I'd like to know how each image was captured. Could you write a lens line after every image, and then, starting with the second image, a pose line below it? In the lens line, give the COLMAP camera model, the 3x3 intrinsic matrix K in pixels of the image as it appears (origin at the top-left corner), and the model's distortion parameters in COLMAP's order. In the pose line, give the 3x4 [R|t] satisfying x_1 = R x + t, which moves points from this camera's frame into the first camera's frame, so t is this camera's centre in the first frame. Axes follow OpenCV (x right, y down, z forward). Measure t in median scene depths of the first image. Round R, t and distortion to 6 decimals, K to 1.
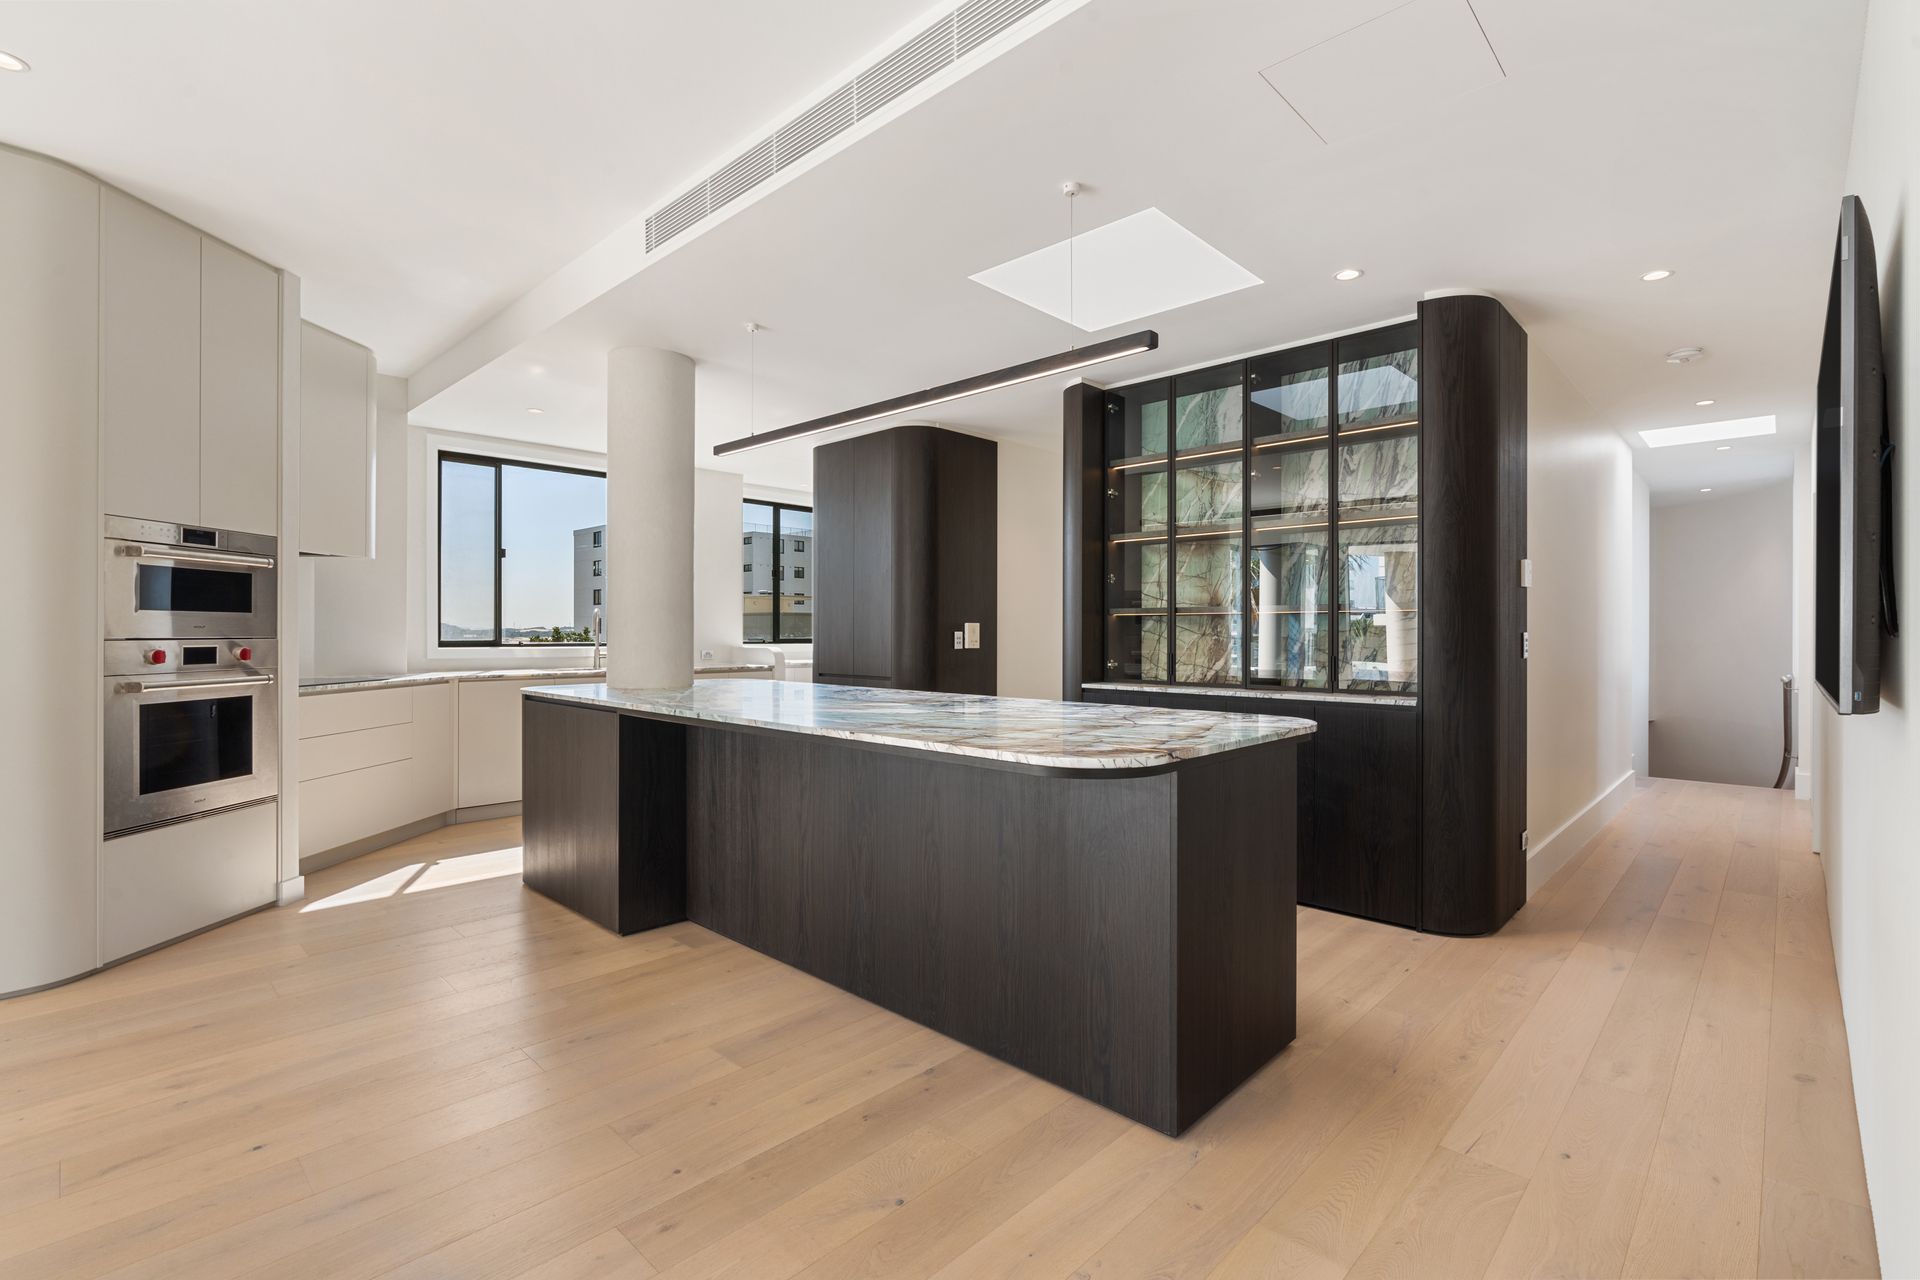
lens RADIAL K [[884.2, 0, 963.9], [0, 884.2, 634.7], [0, 0, 1]] dist [-0.009410, 0.000874]
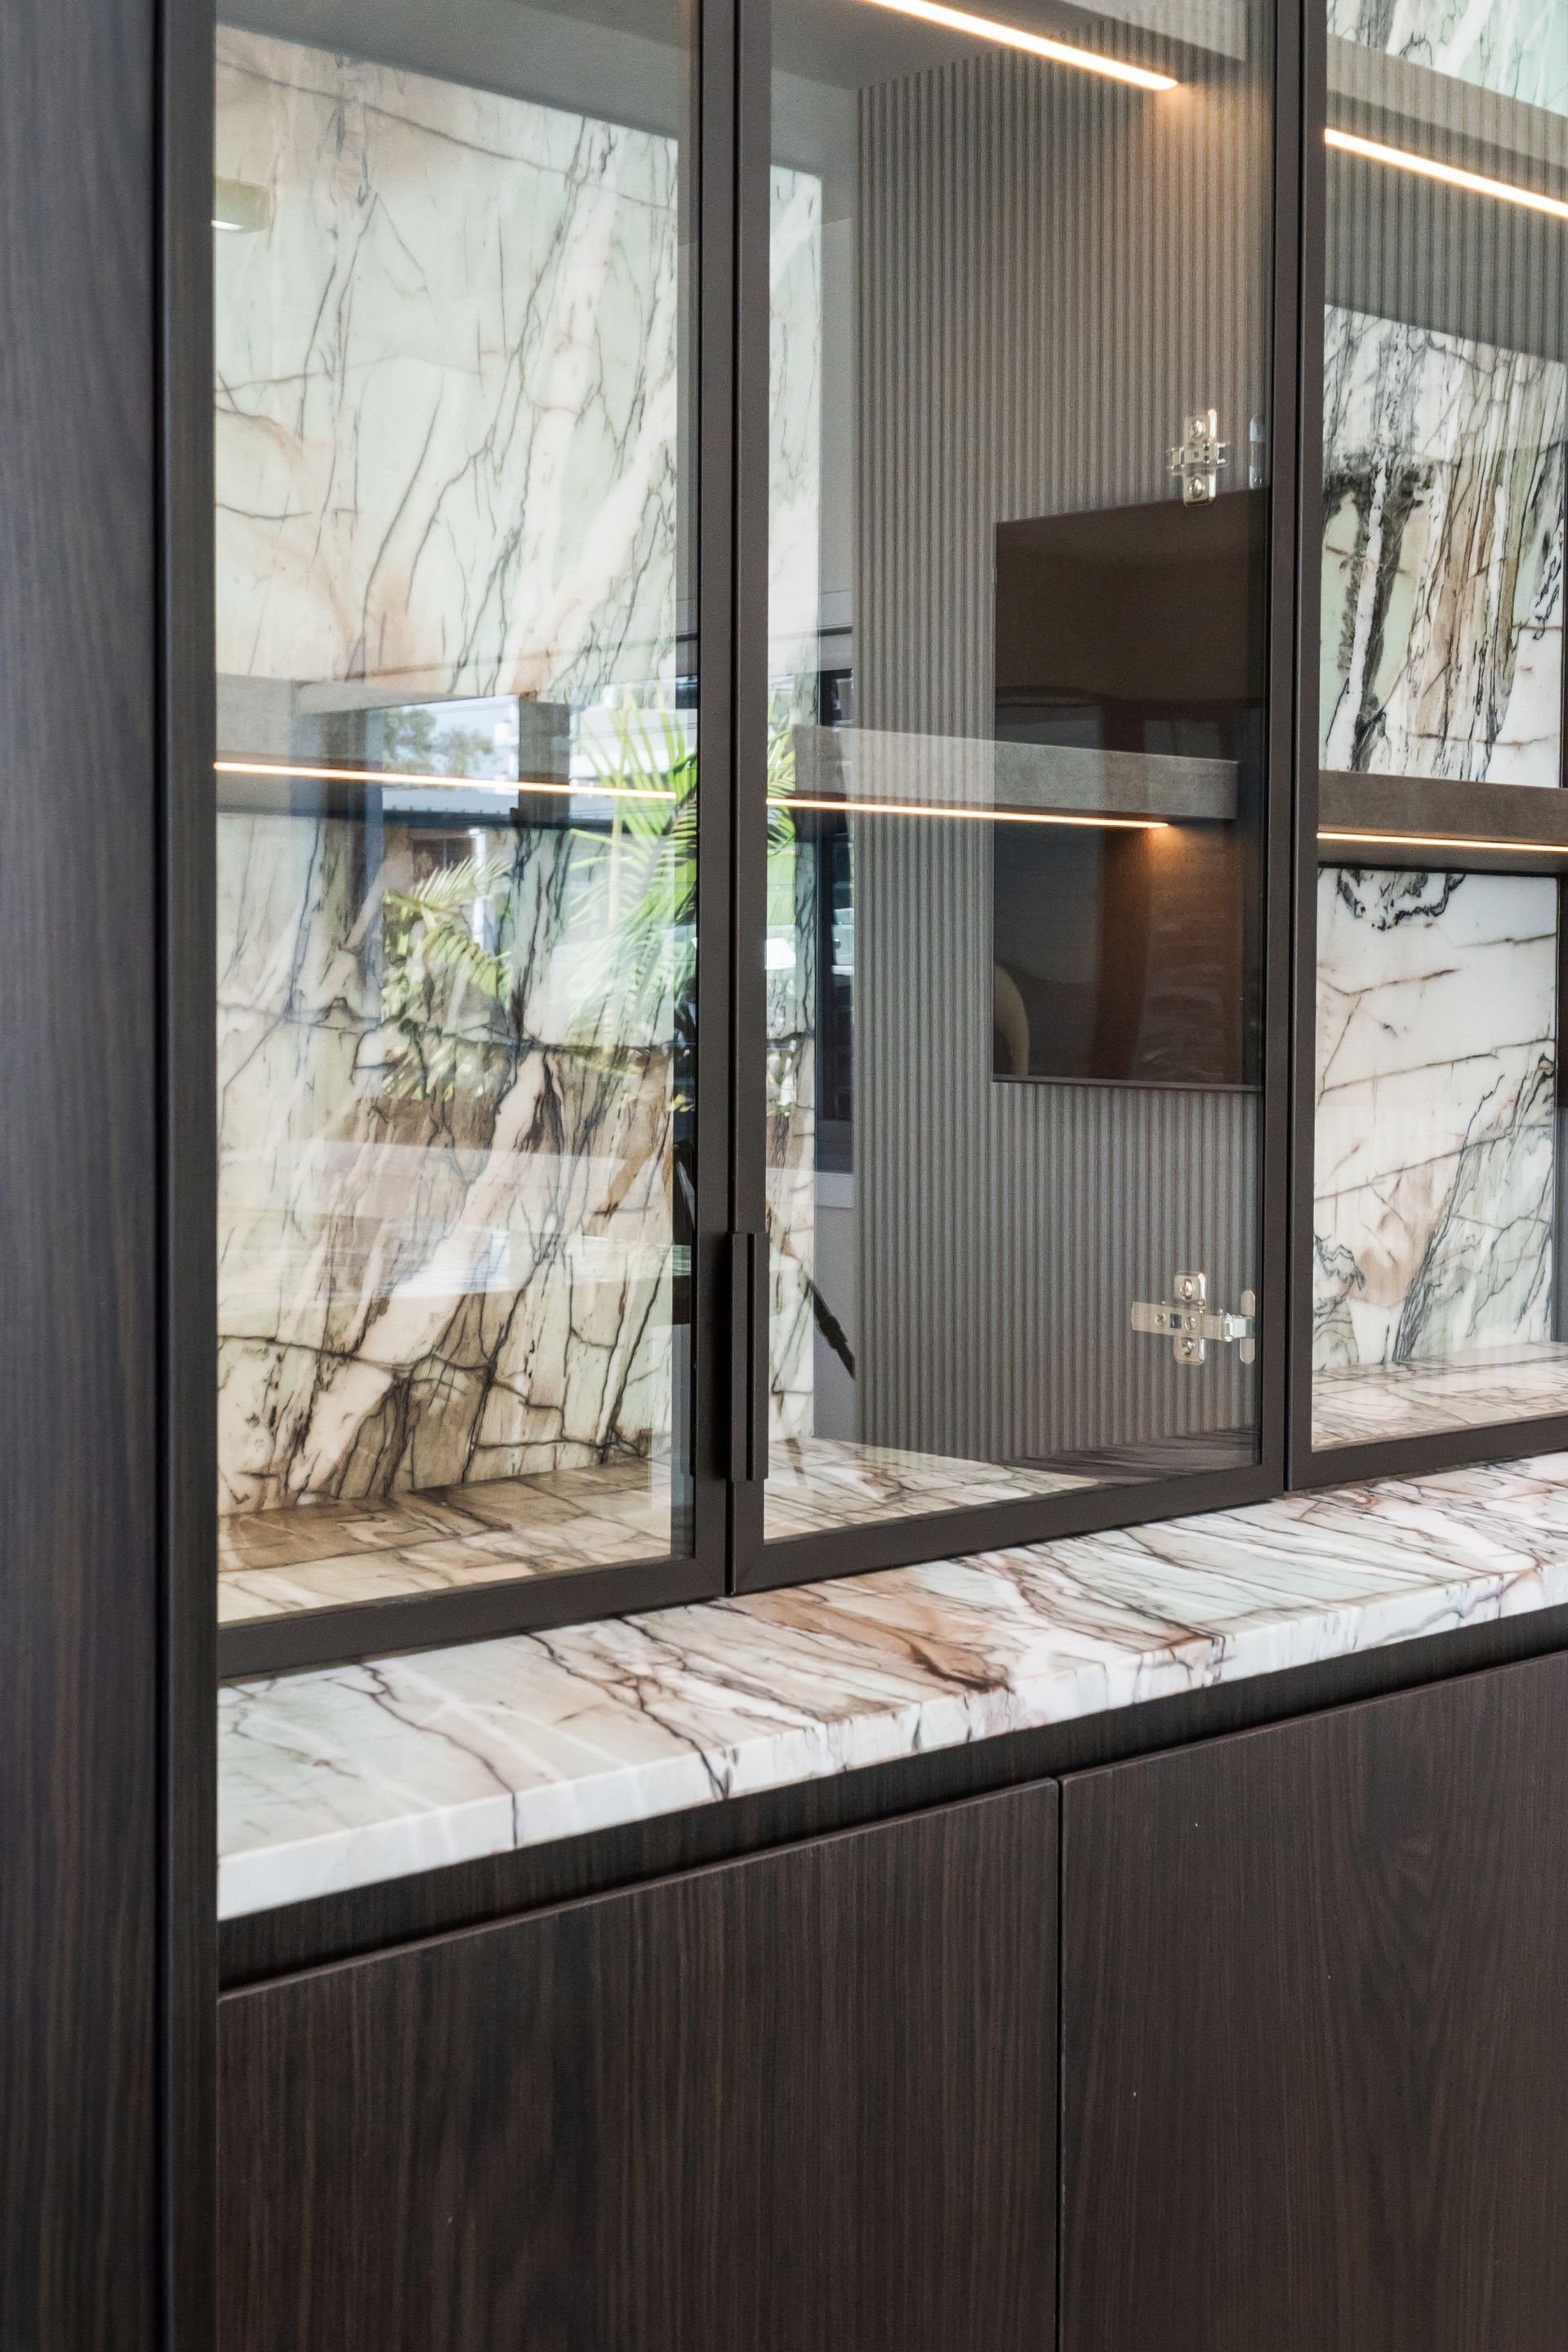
lens RADIAL K [[3106.9, 0, 782.0], [0, 3106.9, 1170.6], [0, 0, 1]] dist [-0.000825, 0.000000]
pose [[0.059796, -0.056886, 0.996588, -0.069198], [0.001727, 0.998379, 0.056884, -0.002597], [-0.998209, -0.001681, 0.059797, 0.931994]]
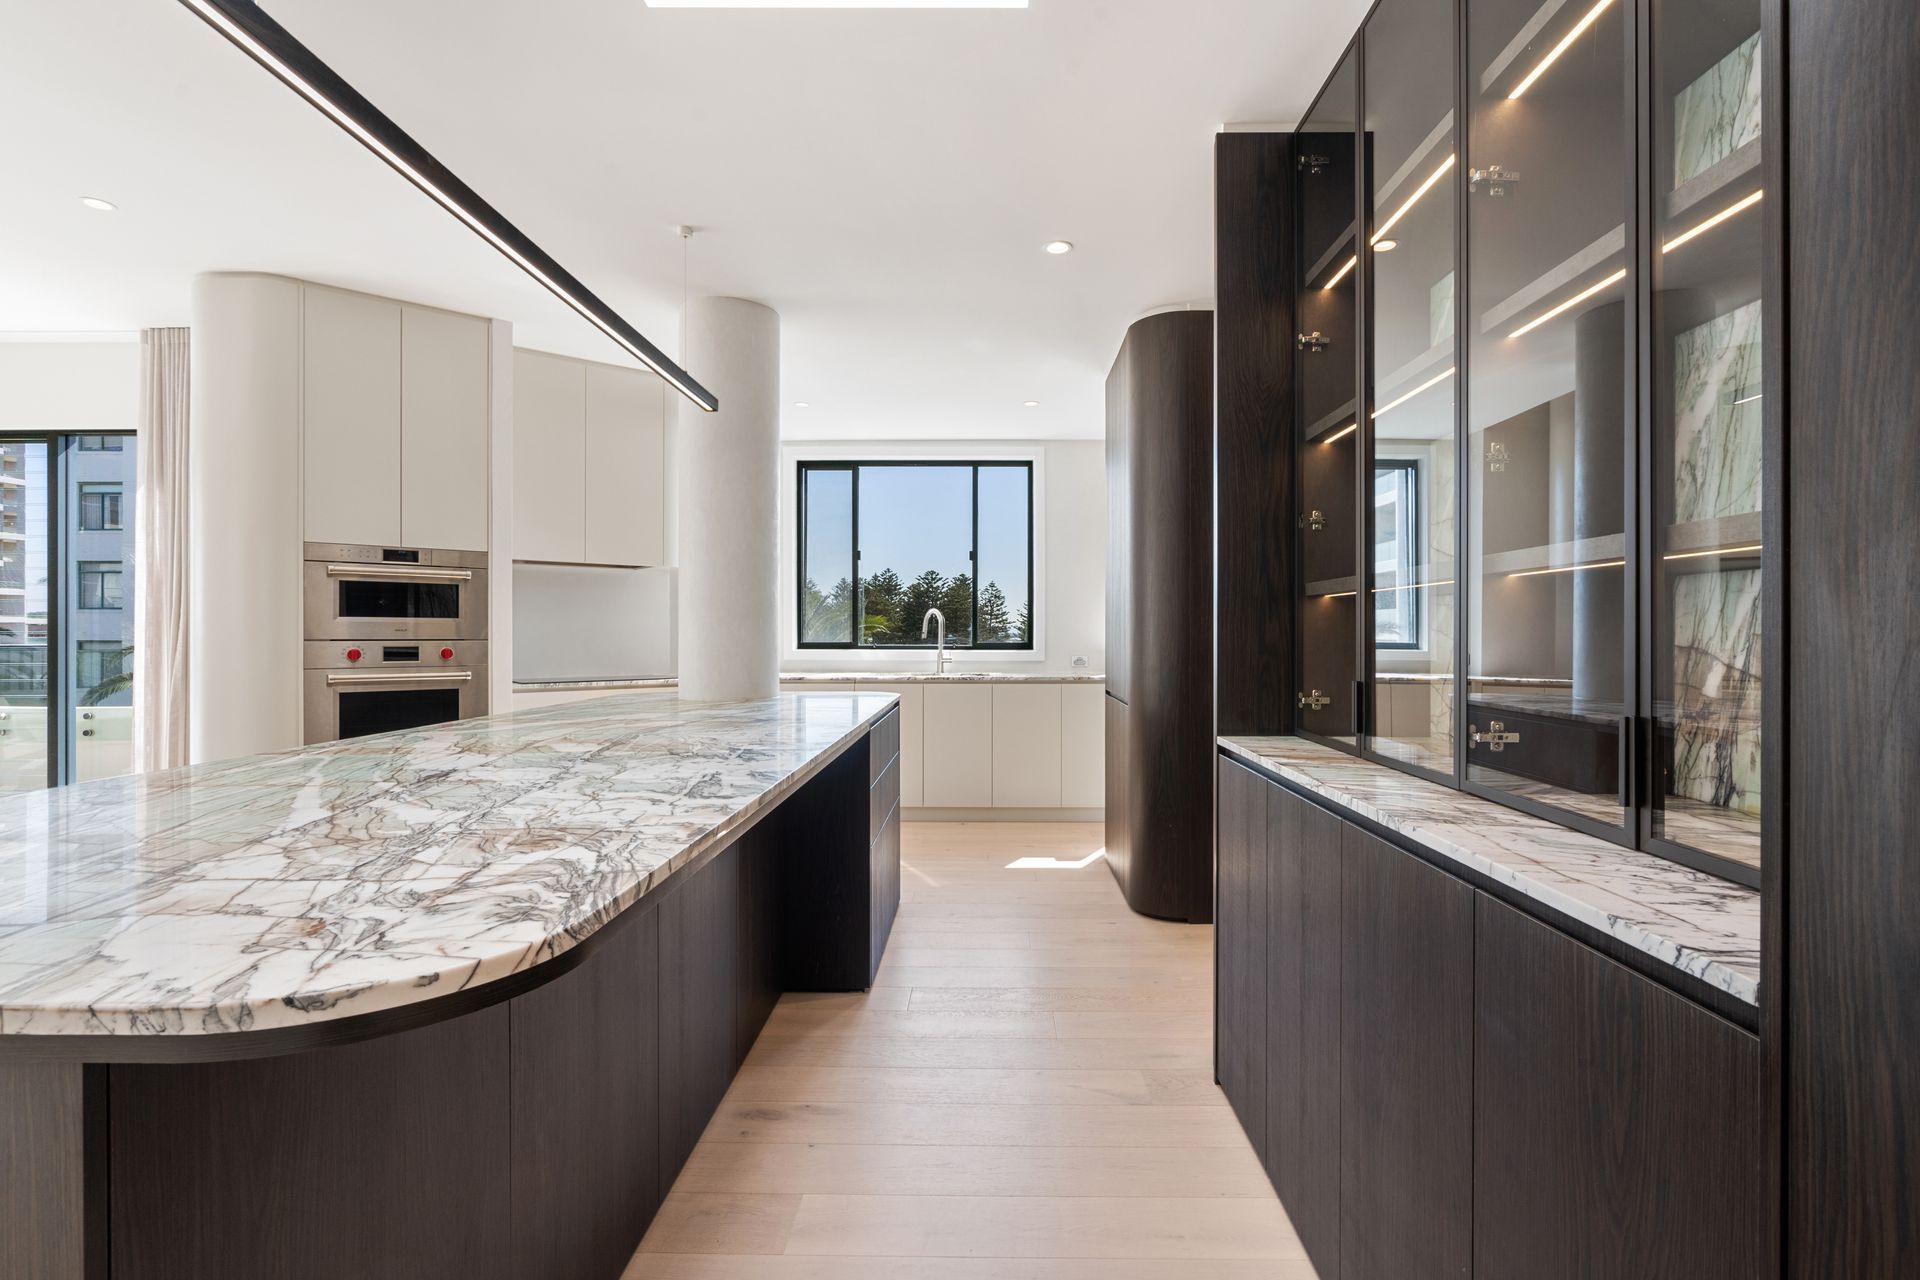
lens RADIAL K [[884.2, 0, 969.0], [0, 884.2, 628.6], [0, 0, 1]] dist [-0.009410, 0.000874]
pose [[0.674689, -0.006123, -0.738077, 0.398697], [-0.001162, 0.999956, -0.009357, -0.000304], [0.738102, 0.007171, 0.674651, 0.552954]]
